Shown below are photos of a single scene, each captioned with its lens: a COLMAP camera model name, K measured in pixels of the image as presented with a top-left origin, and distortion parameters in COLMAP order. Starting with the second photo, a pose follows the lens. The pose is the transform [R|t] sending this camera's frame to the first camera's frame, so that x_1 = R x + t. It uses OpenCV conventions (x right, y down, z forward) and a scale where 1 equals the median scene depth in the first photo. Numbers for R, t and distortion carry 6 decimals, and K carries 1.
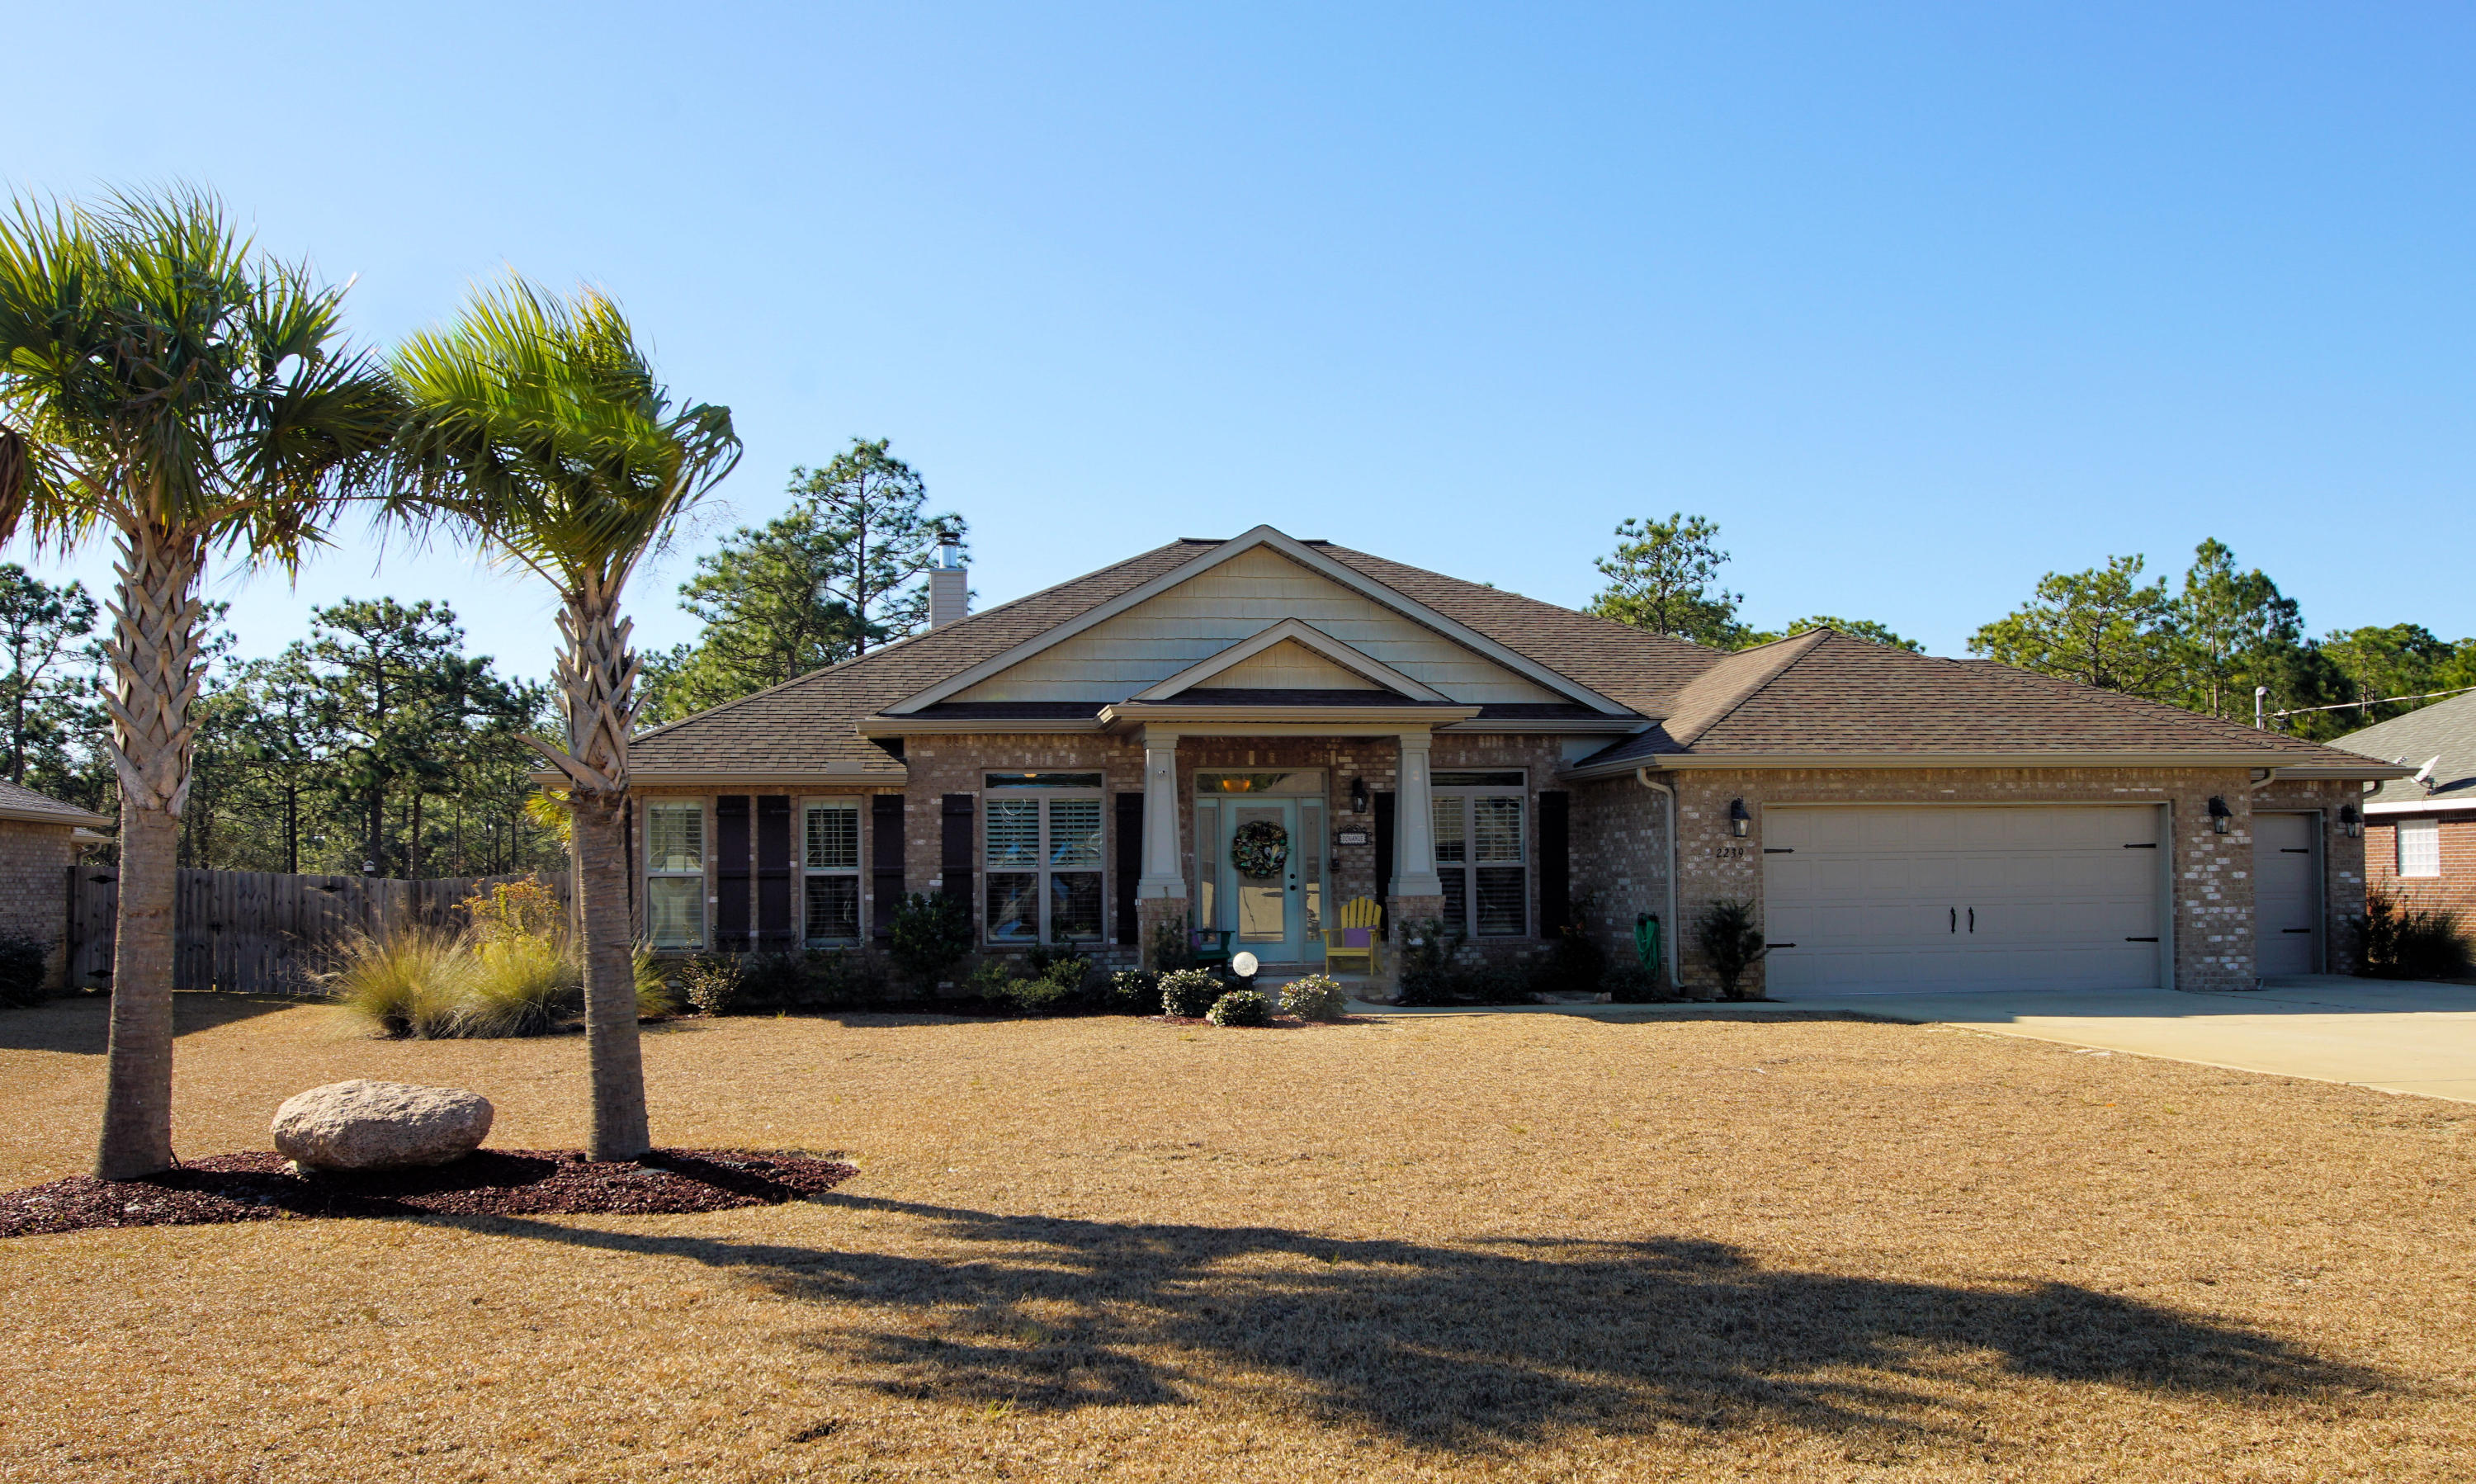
lens RADIAL K [[3543.9, 0, 1238.0], [0, 3543.9, 742.0], [0, 0, 1]] dist [-0.194927, -0.001478]
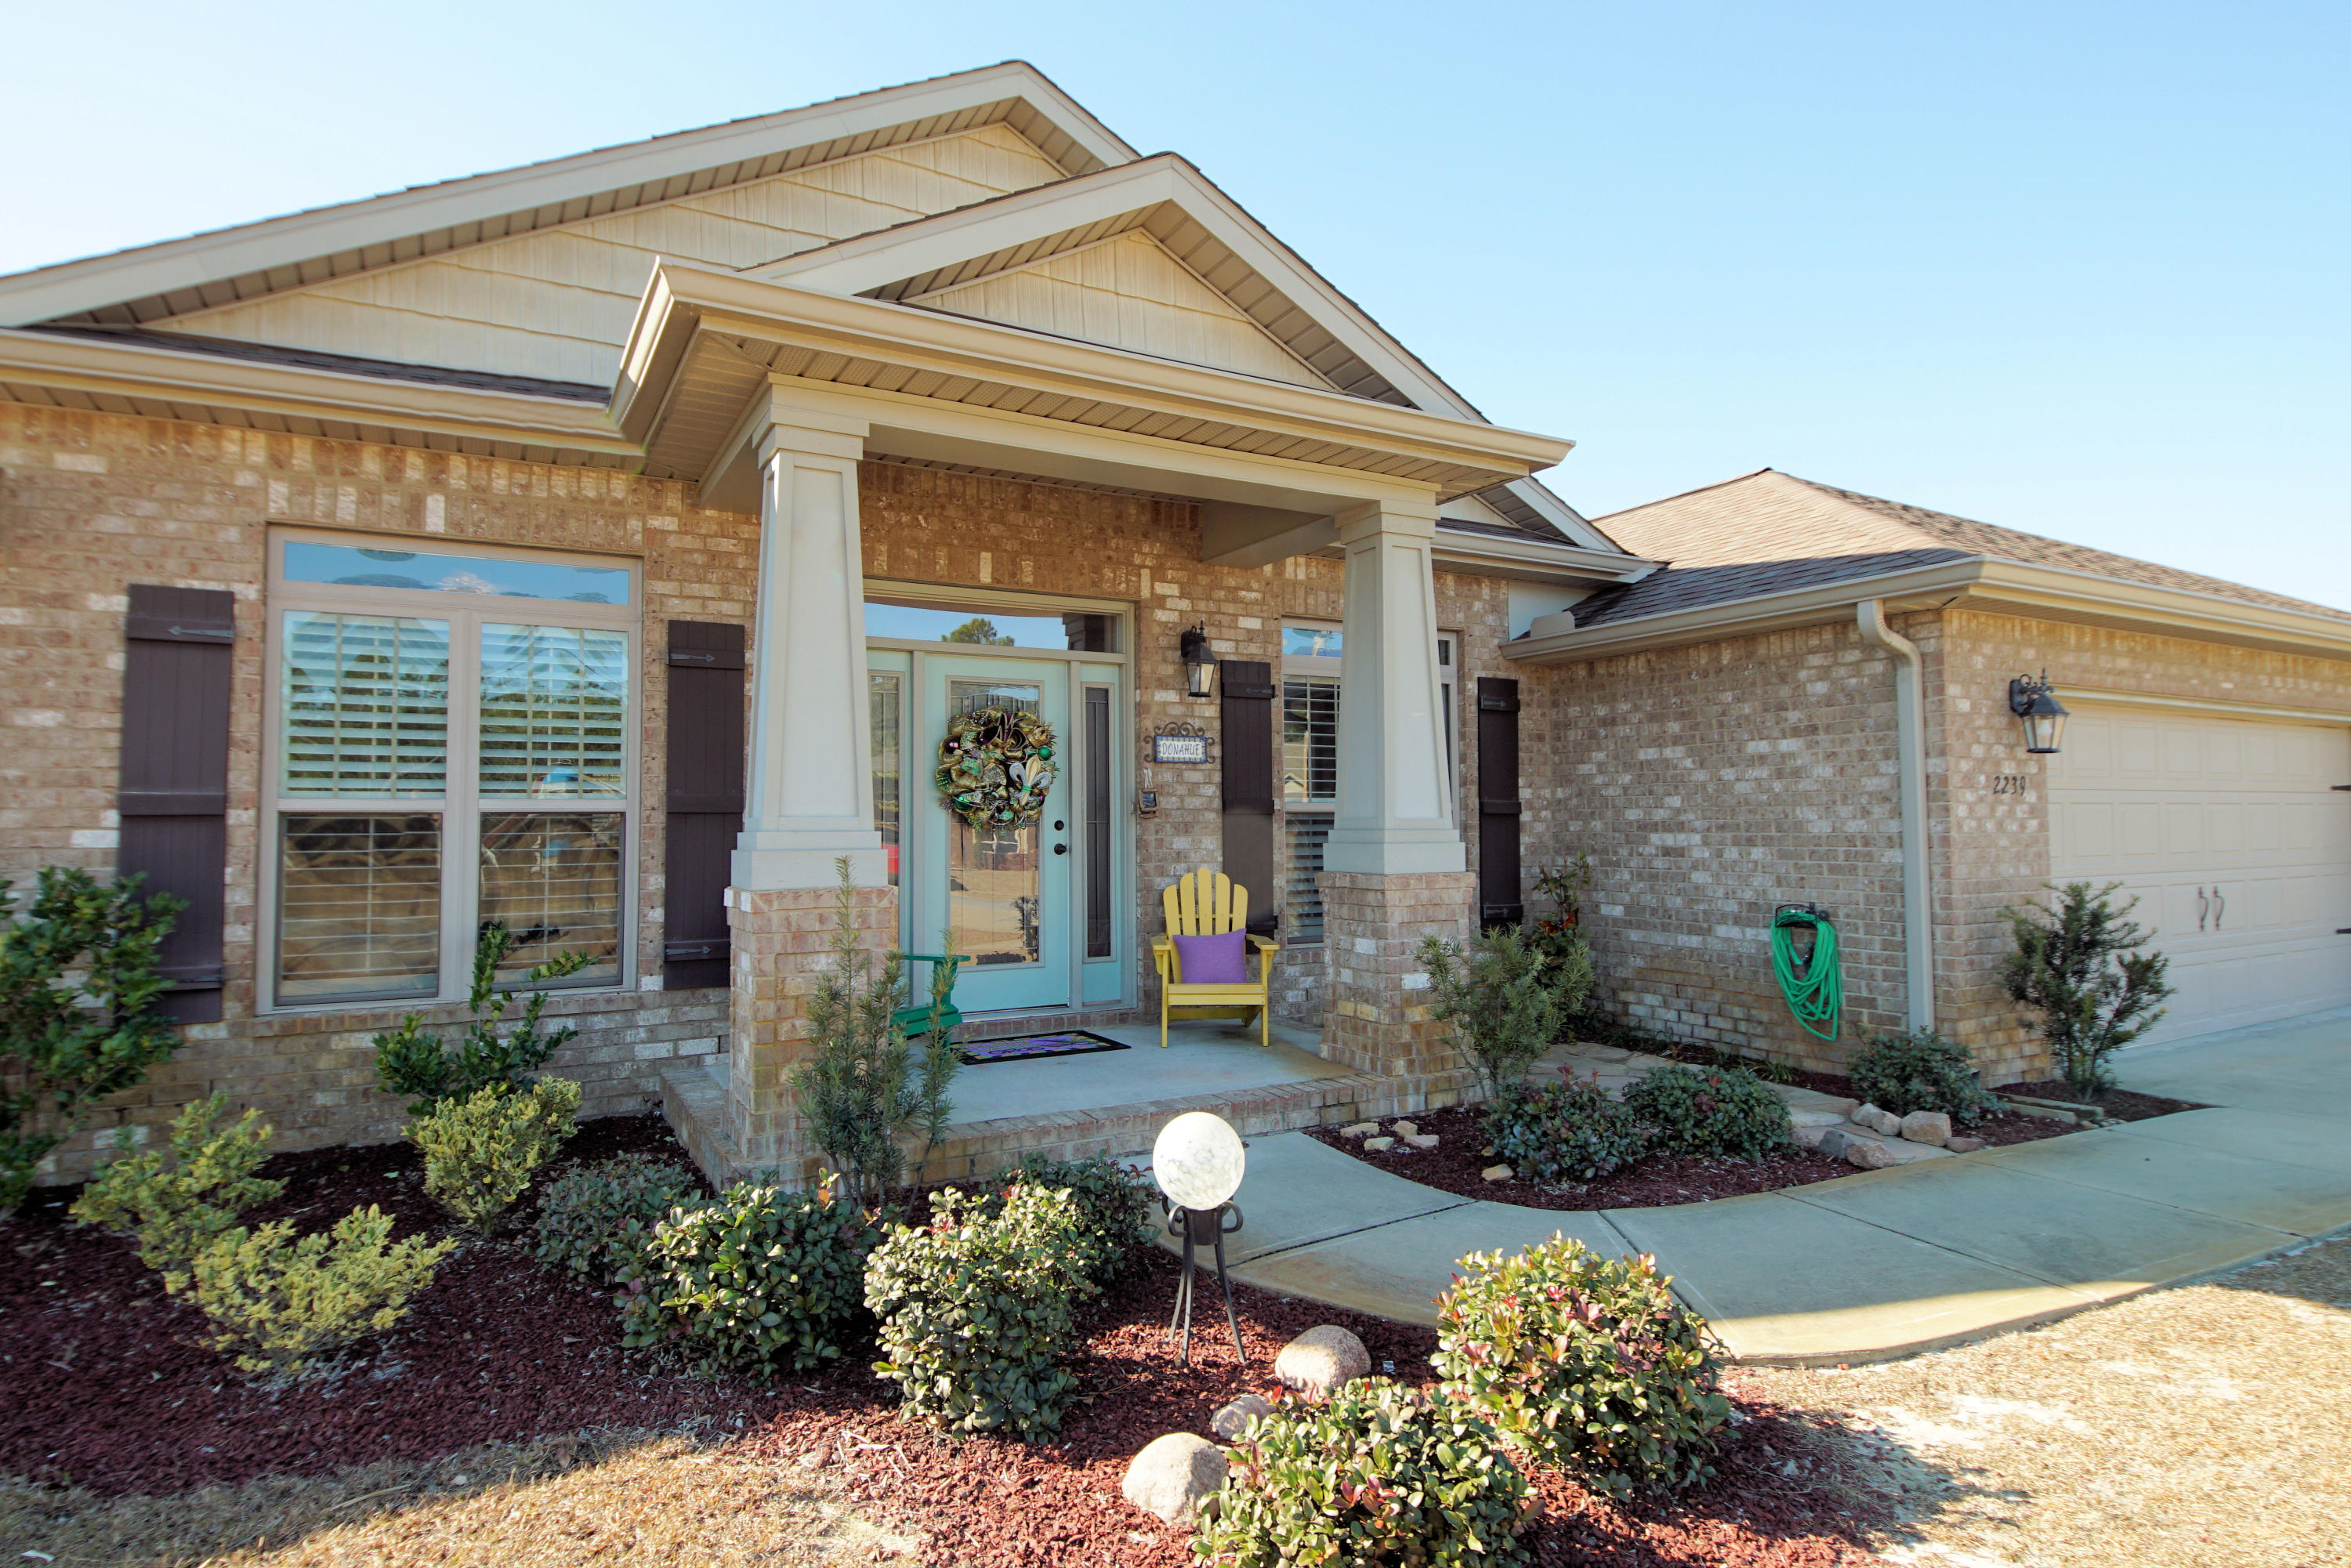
lens RADIAL K [[1280.2, 0, 1170.1], [0, 1280.2, 769.8], [0, 0, 1]] dist [0.003486, -0.000423]
pose [[0.935739, 0.021516, 0.352035, -0.031823], [-0.019991, 0.999768, -0.007968, 0.031841], [-0.352125, 0.000419, 0.935953, 0.842618]]
